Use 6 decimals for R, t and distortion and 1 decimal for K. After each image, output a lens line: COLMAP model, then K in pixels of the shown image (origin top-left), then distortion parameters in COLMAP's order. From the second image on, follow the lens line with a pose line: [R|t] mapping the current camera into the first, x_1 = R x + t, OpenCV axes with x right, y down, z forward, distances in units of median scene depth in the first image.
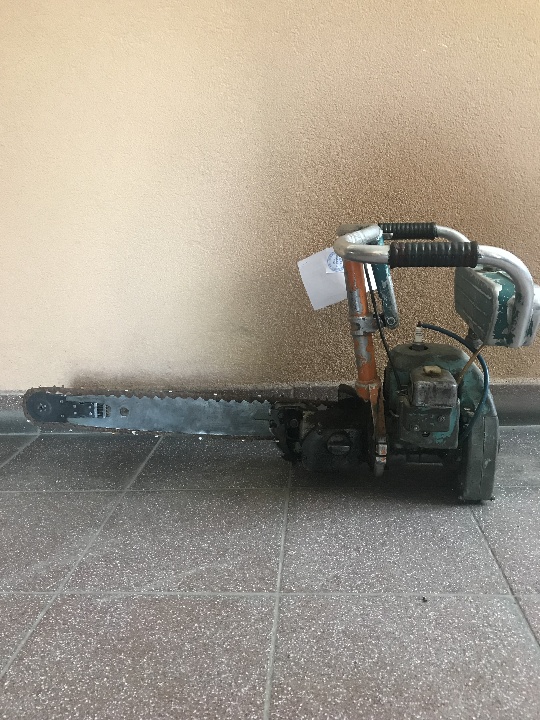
lens RADIAL K [[594.7, 0, 272.2], [0, 594.7, 359.4], [0, 0, 1]] dist [0.037133, -0.042966]
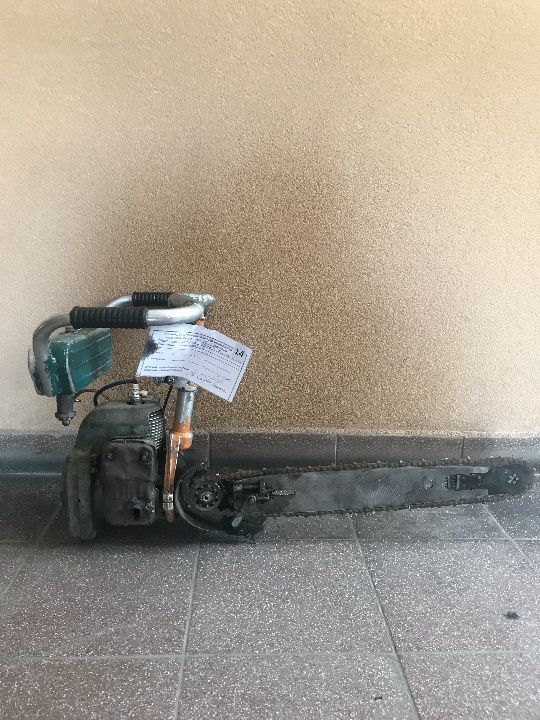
lens RADIAL K [[594.7, 0, 271.9], [0, 594.7, 362.0], [0, 0, 1]] dist [0.037133, -0.042966]
pose [[0.991083, 0.036287, 0.128212, 0.009910], [-0.036424, 0.999336, -0.001275, -0.132143], [-0.128173, -0.003406, 0.991746, -0.070383]]
